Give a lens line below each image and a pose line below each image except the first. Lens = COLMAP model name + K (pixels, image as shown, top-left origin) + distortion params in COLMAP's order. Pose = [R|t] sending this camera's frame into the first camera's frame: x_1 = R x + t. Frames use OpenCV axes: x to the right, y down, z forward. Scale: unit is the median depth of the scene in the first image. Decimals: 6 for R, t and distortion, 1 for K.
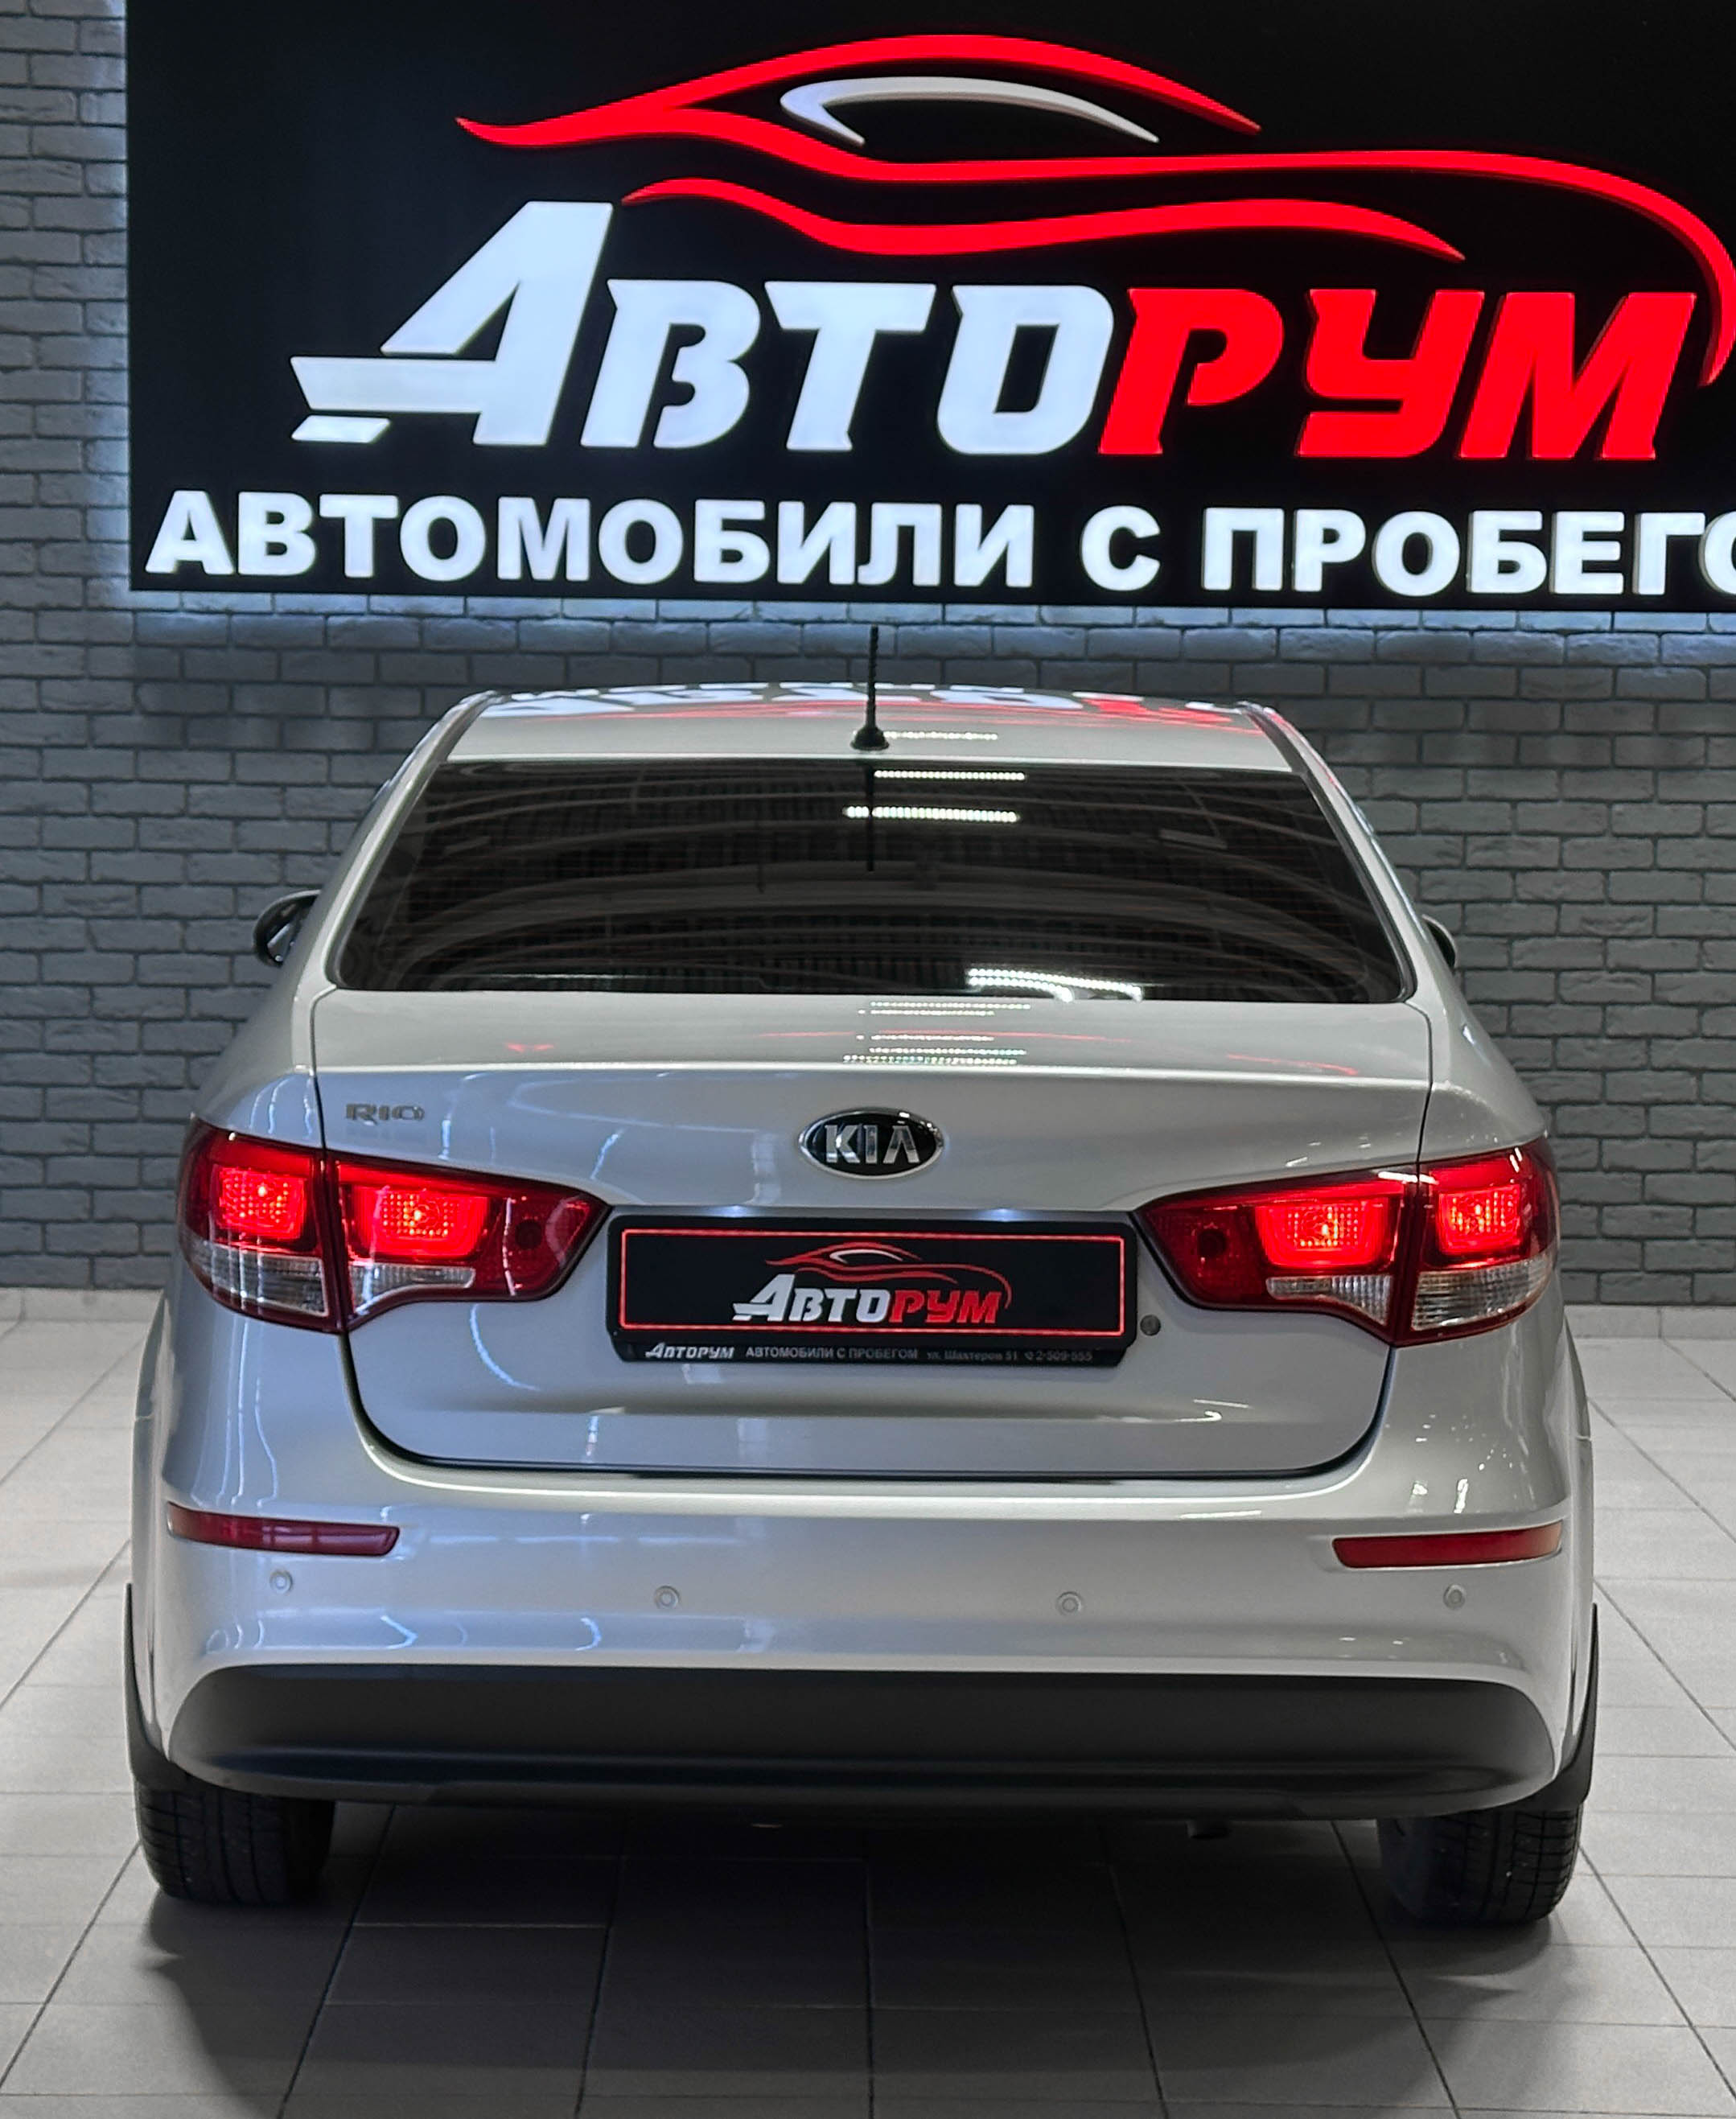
lens RADIAL K [[4344.9, 0, 868.0], [0, 4344.9, 1059.5], [0, 0, 1]] dist [0.105276, 0.129340]
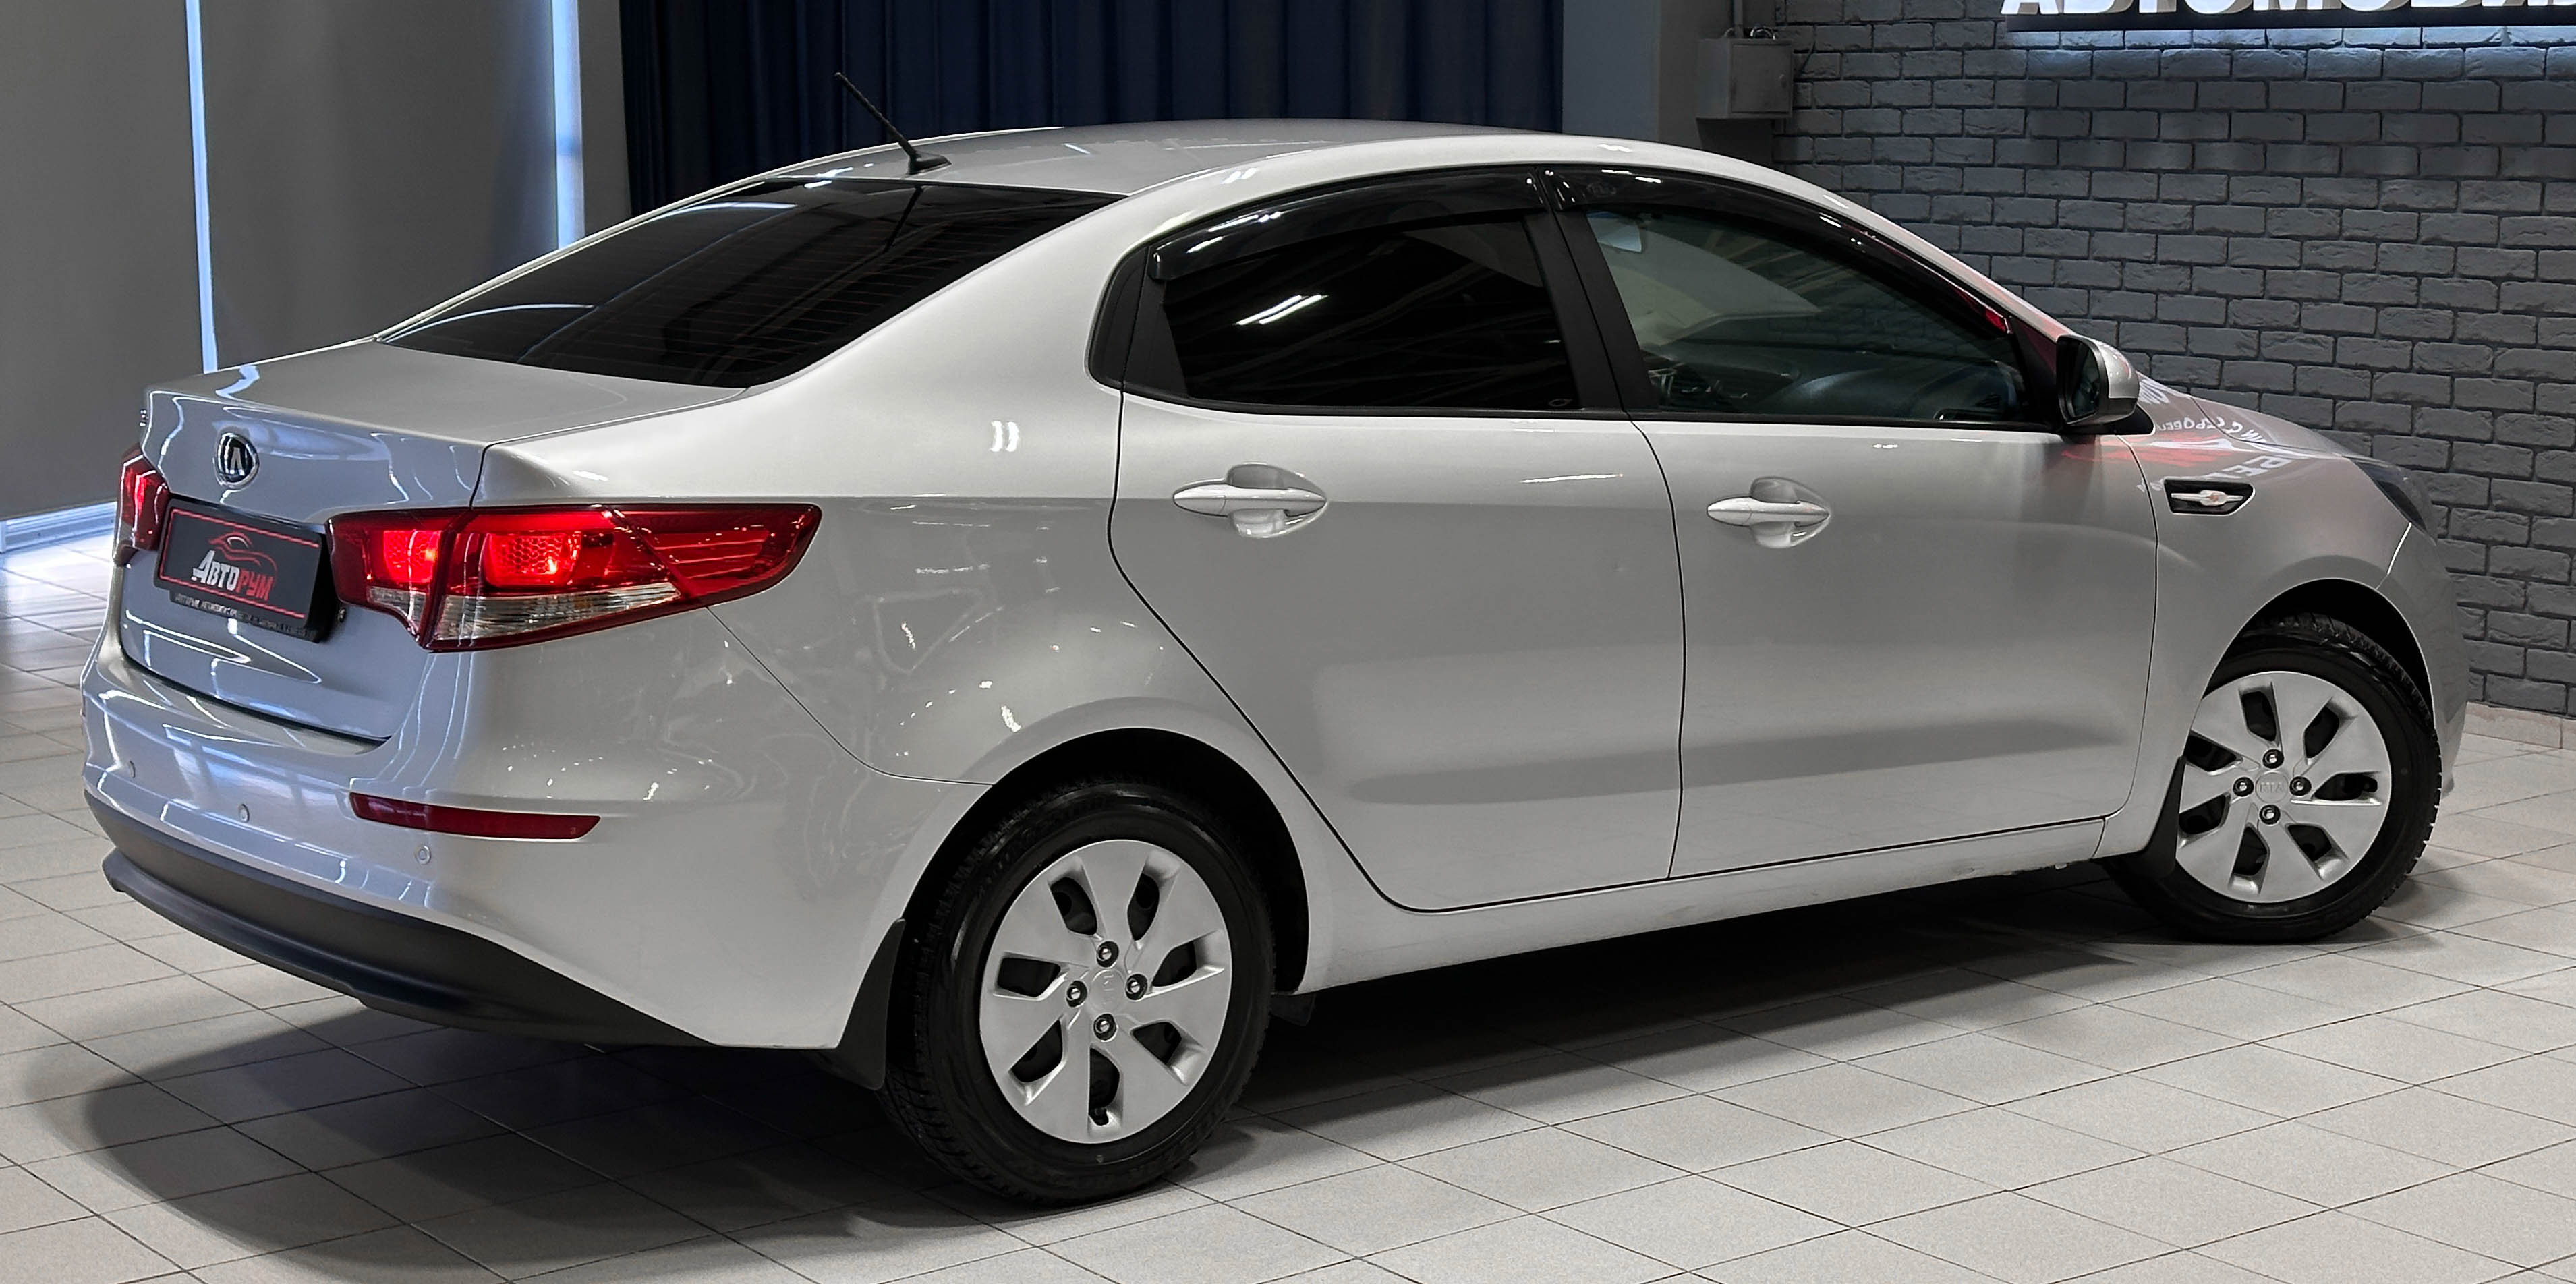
lens RADIAL K [[3603.5, 0, 1196.6], [0, 3603.5, 635.9], [0, 0, 1]] dist [0.034299, -0.053599]
pose [[0.592967, 0.111471, -0.797474, 0.484469], [-0.062725, 0.993757, 0.092268, -0.022175], [0.802780, -0.004691, 0.596257, 0.248738]]
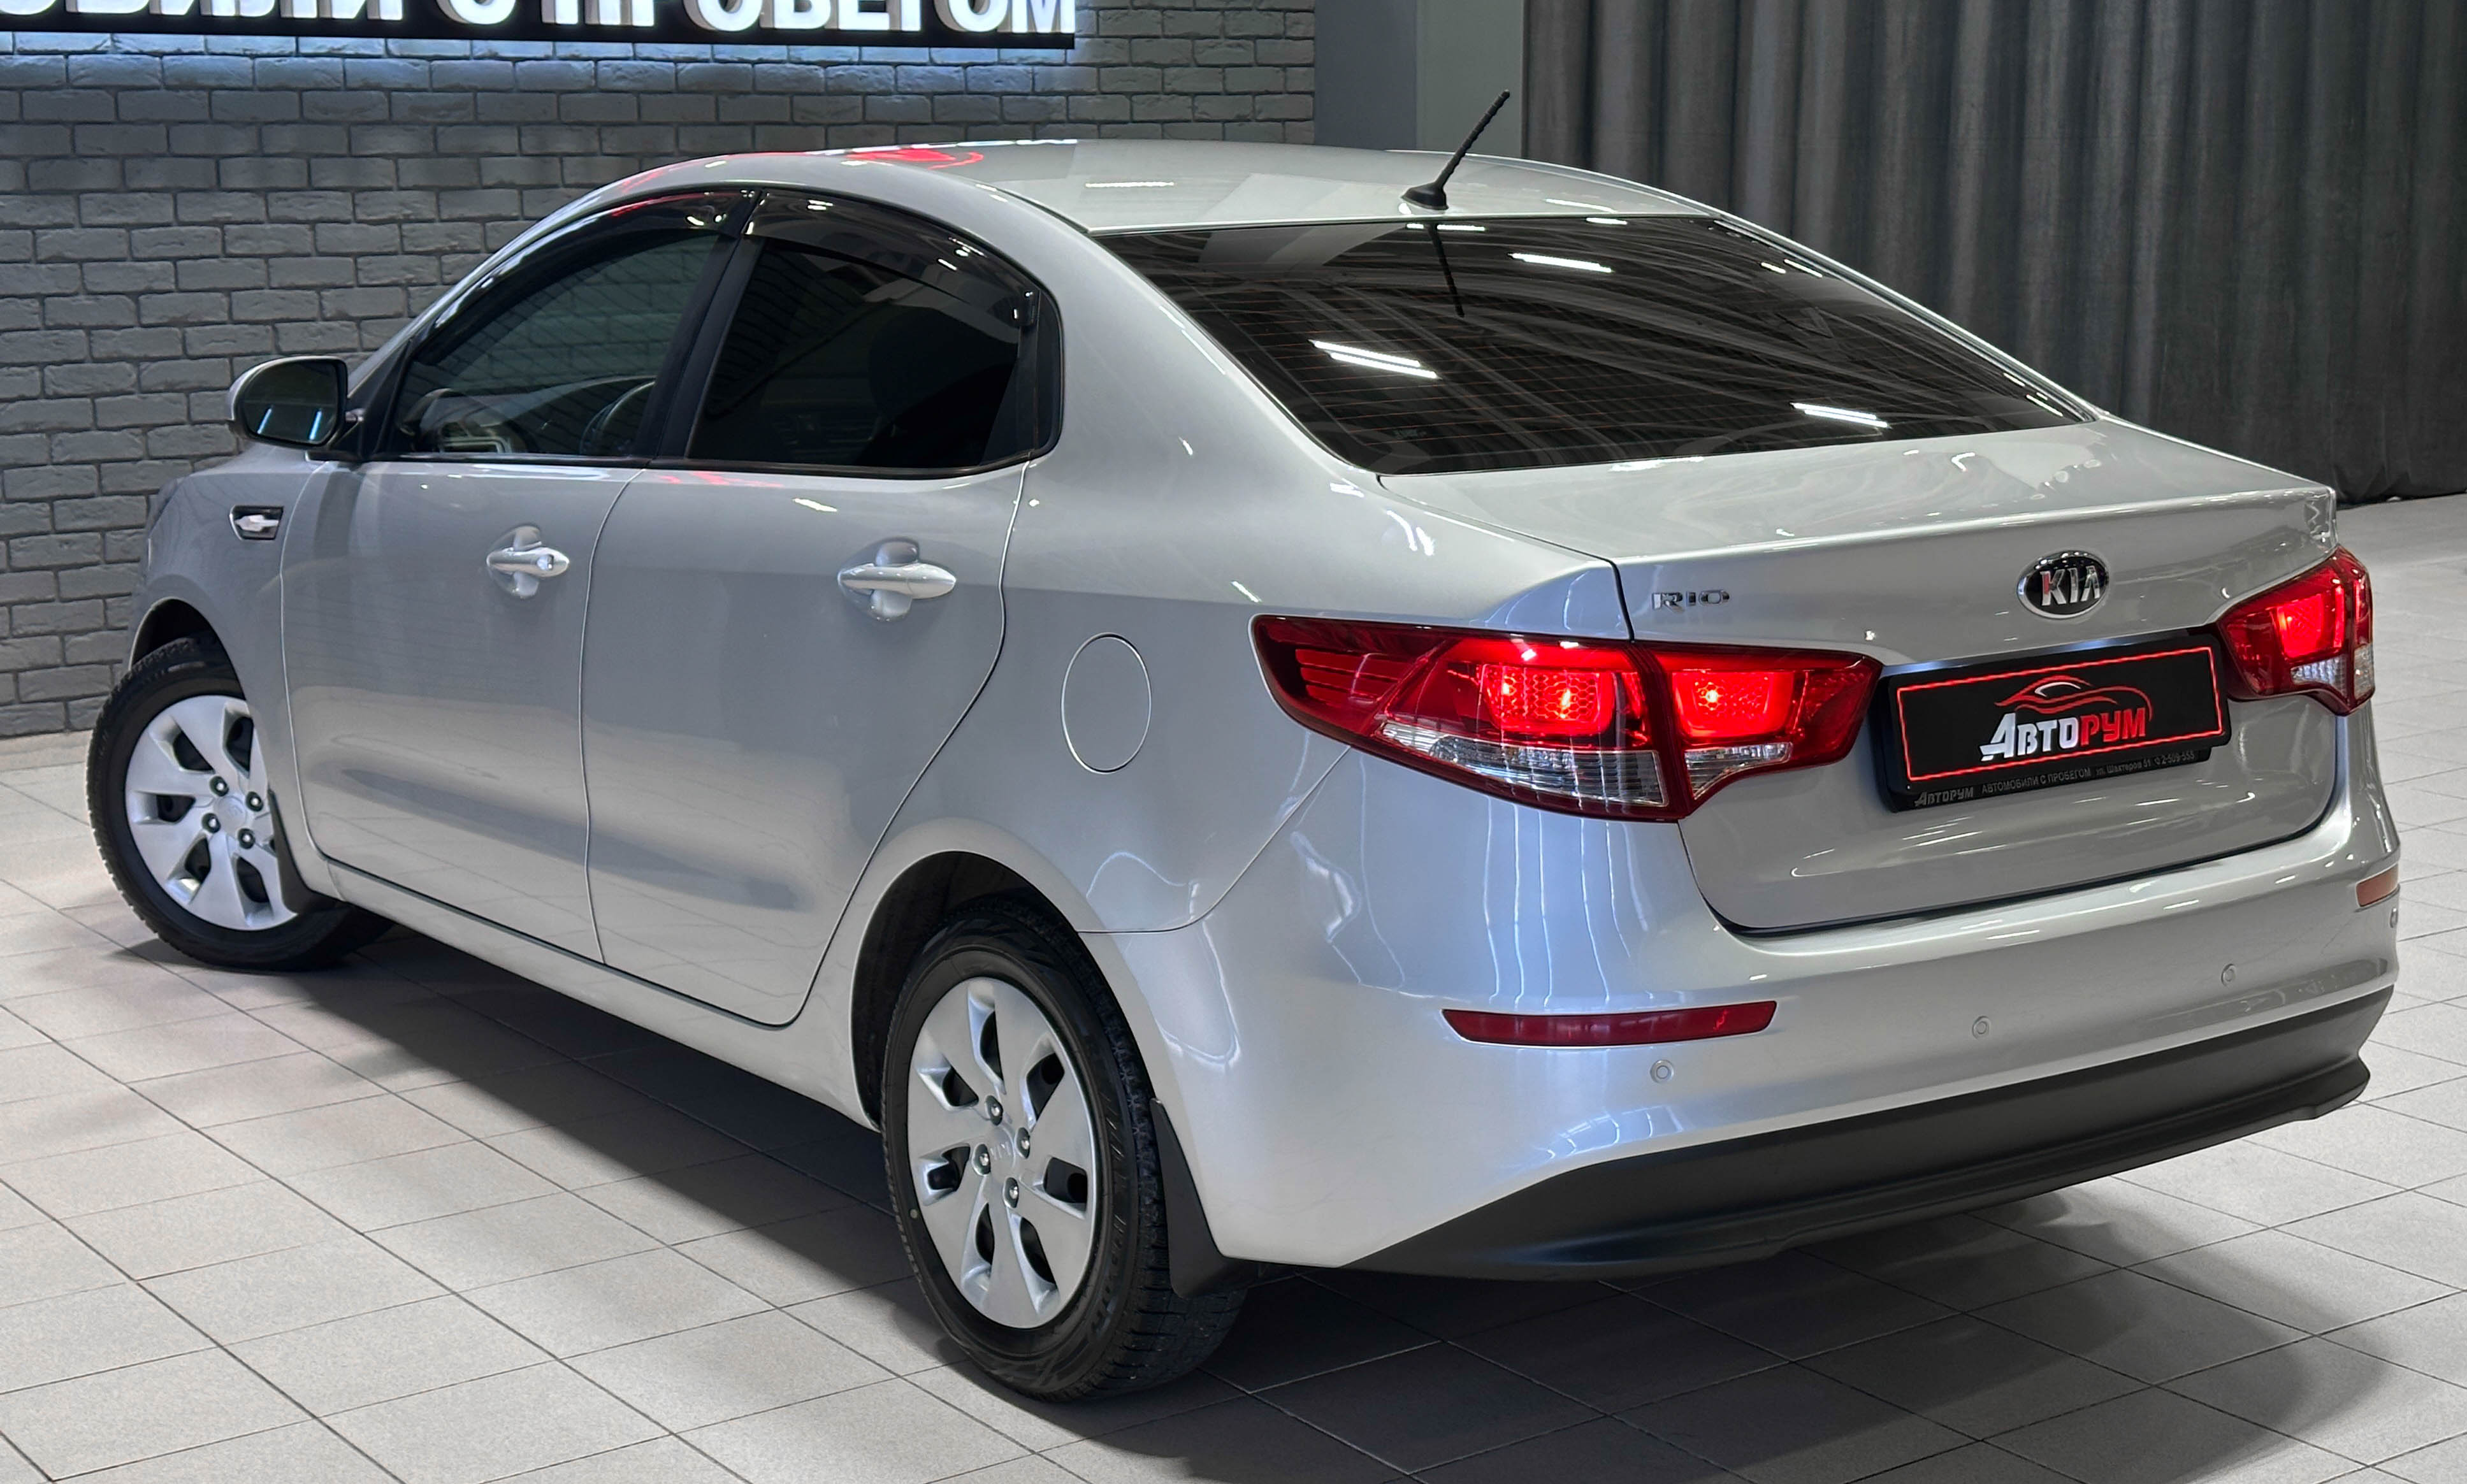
lens RADIAL K [[3475.2, 0, 1233.5], [0, 3475.2, 742.0], [0, 0, 1]] dist [0.070967, -0.030184]
pose [[0.801414, -0.120800, 0.585785, -0.310989], [0.059477, 0.990633, 0.122918, -0.027954], [-0.595146, -0.063667, 0.801091, 0.193773]]
